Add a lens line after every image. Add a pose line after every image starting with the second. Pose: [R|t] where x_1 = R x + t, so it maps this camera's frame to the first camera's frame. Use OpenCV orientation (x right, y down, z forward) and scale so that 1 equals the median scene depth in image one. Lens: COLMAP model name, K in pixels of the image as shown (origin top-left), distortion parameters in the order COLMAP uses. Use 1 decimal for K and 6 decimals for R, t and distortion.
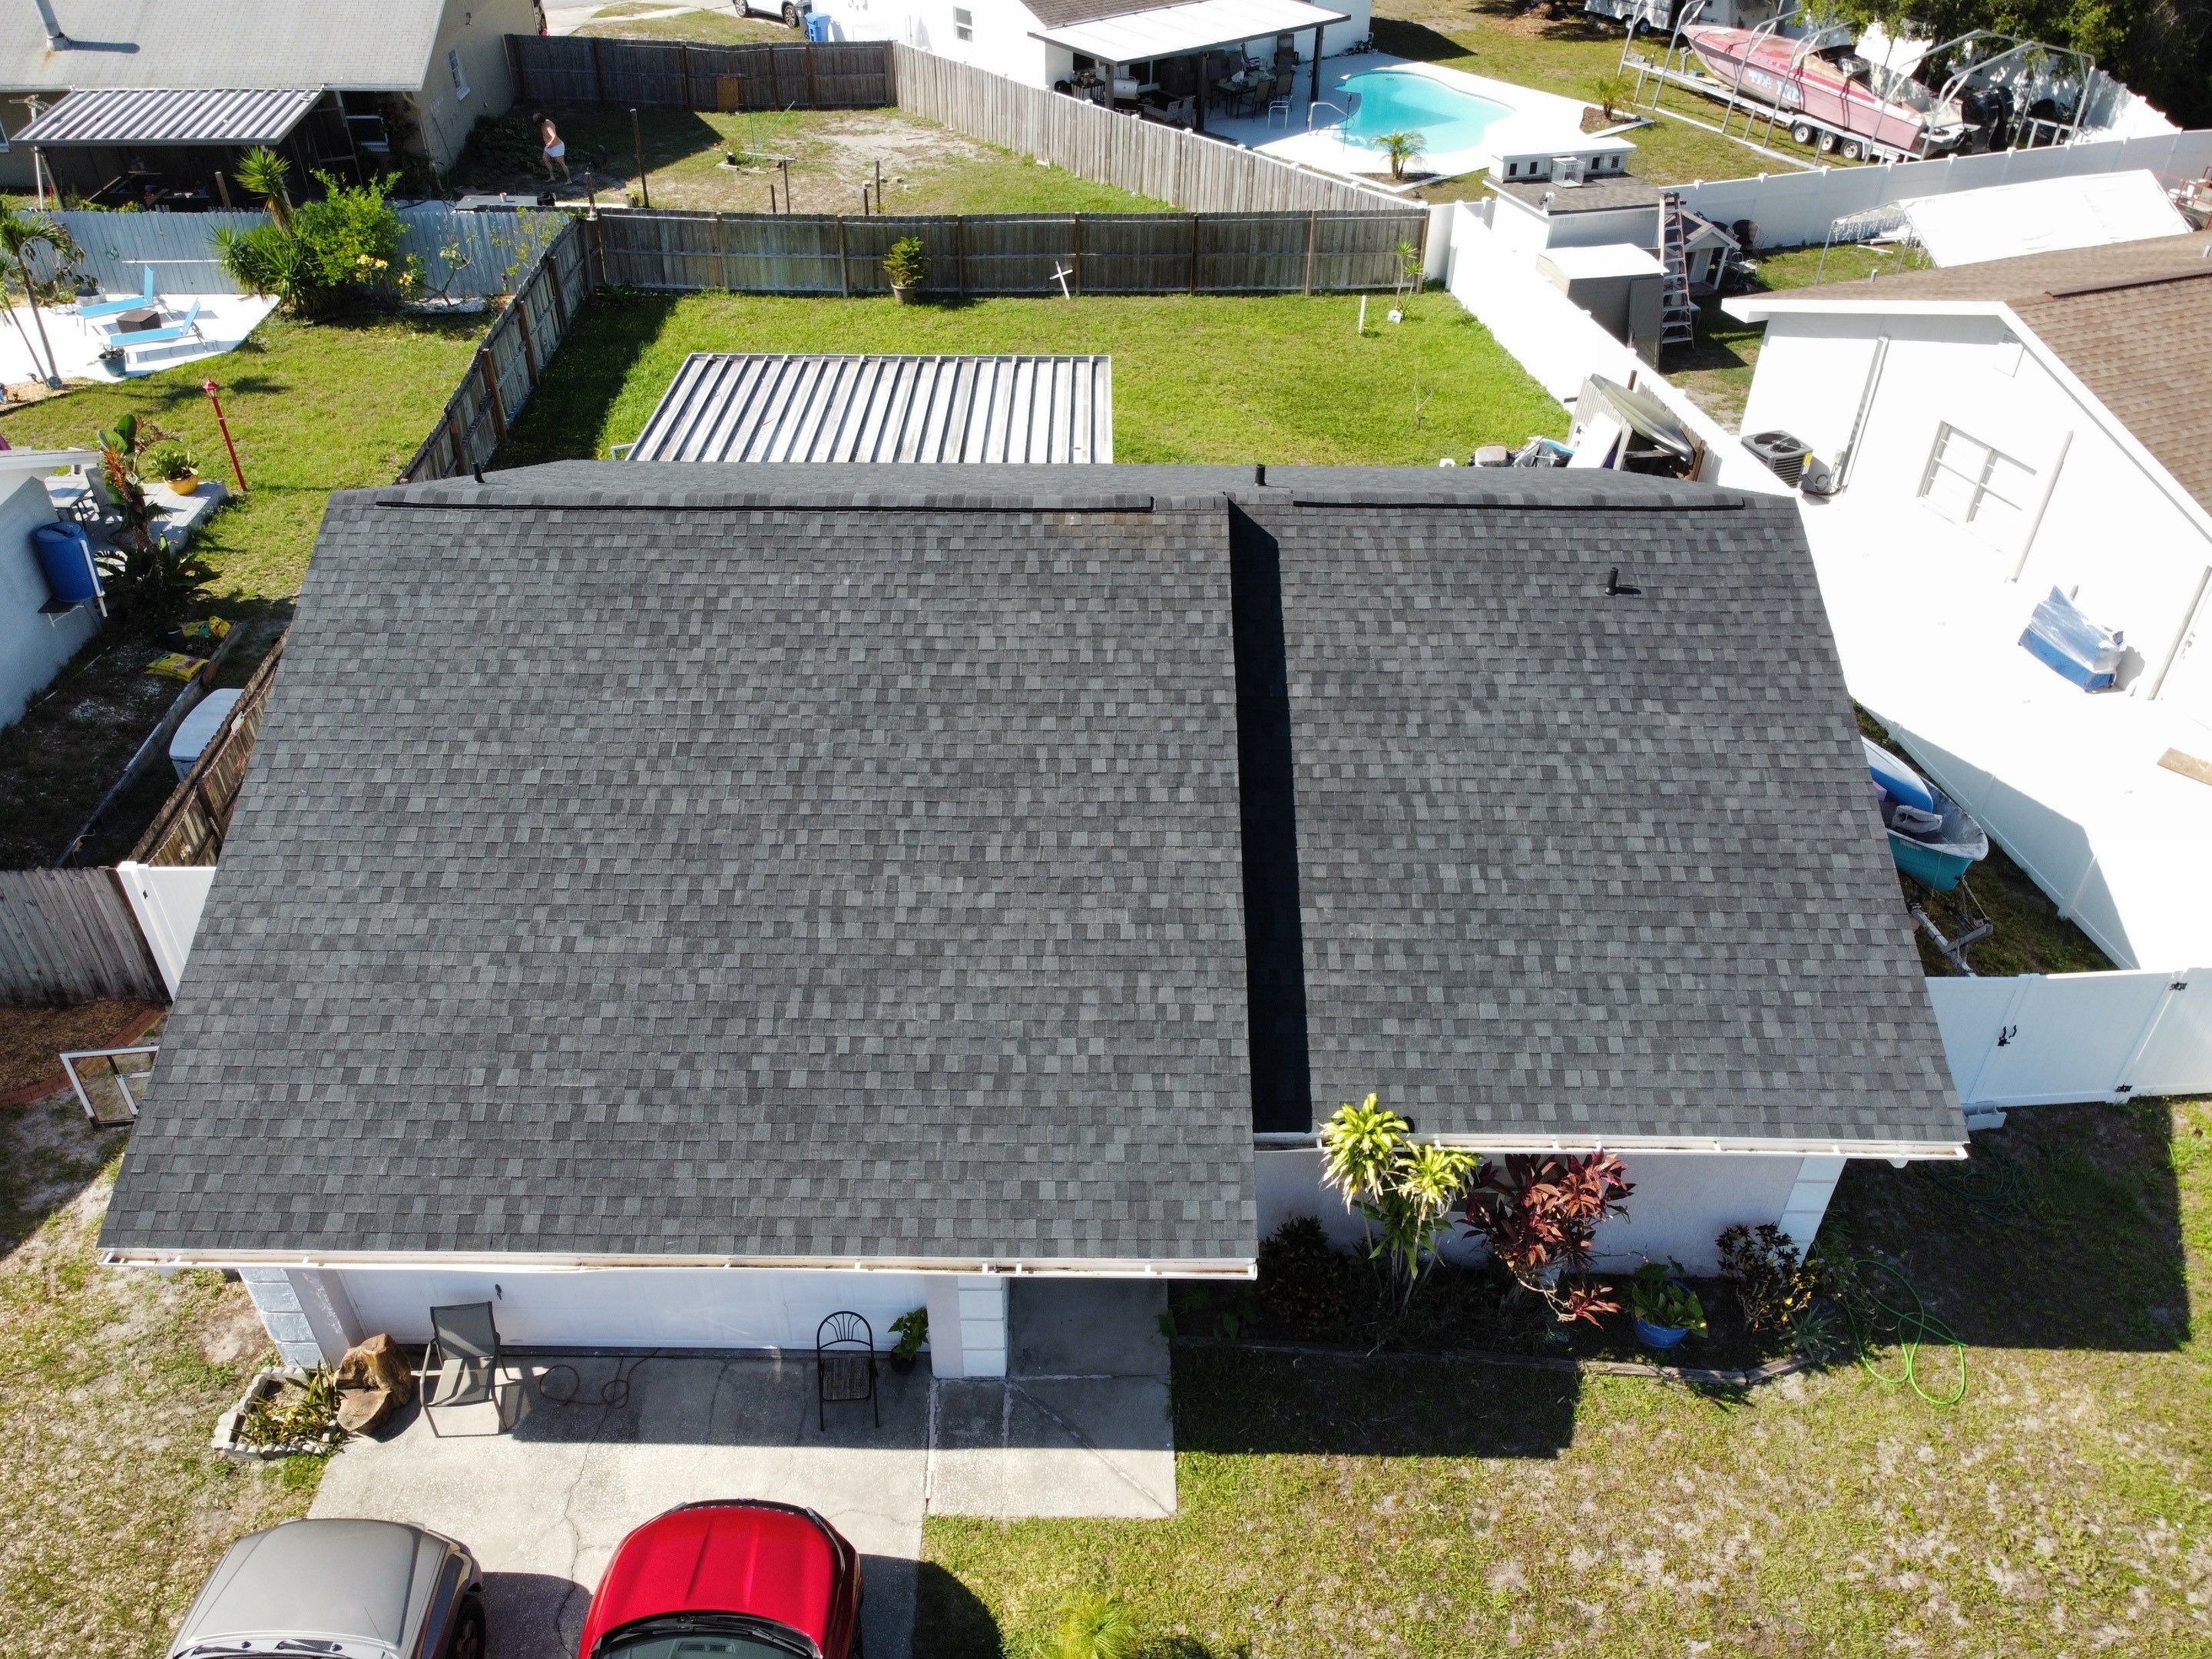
lens RADIAL K [[1676.6, 0, 1077.7], [0, 1676.6, 802.0], [0, 0, 1]] dist [0.010449, -0.021306]
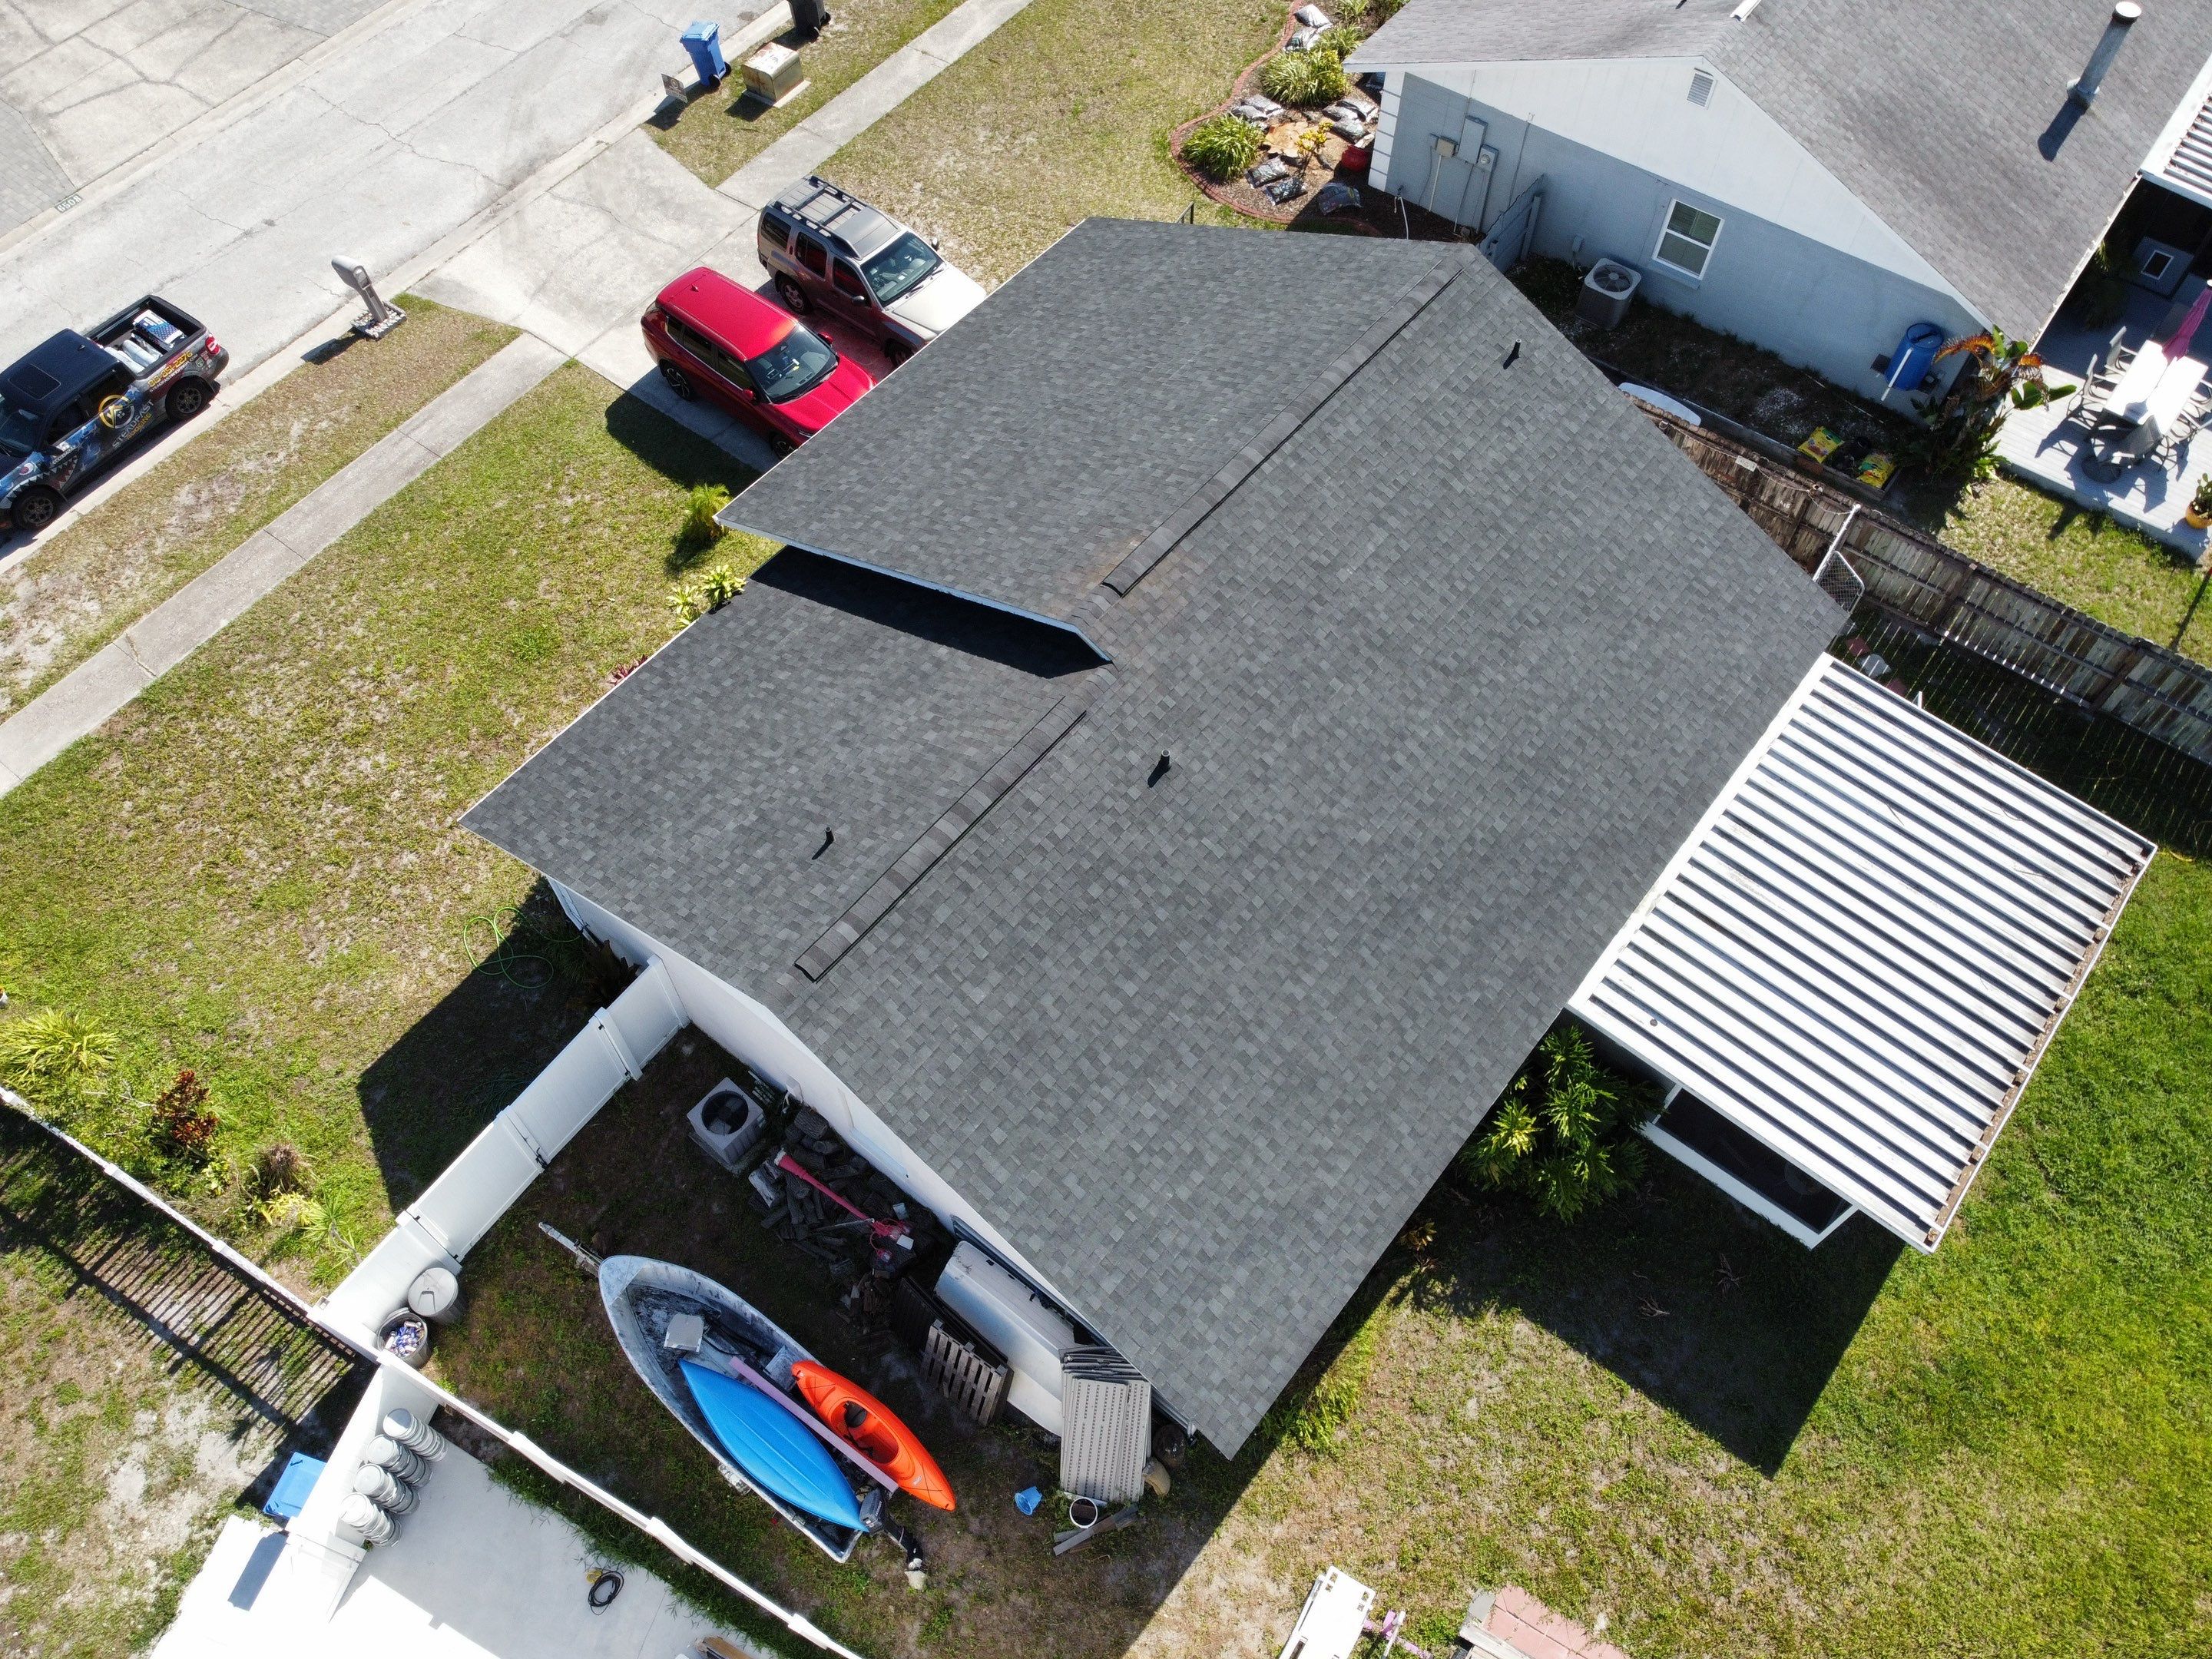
lens RADIAL K [[1676.6, 0, 1082.5], [0, 1676.6, 804.8], [0, 0, 1]] dist [0.010449, -0.021306]
pose [[-0.623137, 0.656680, -0.424819, 0.755481], [-0.462777, 0.128301, 0.877141, -1.354943], [0.630506, 0.743175, 0.223948, 0.914875]]
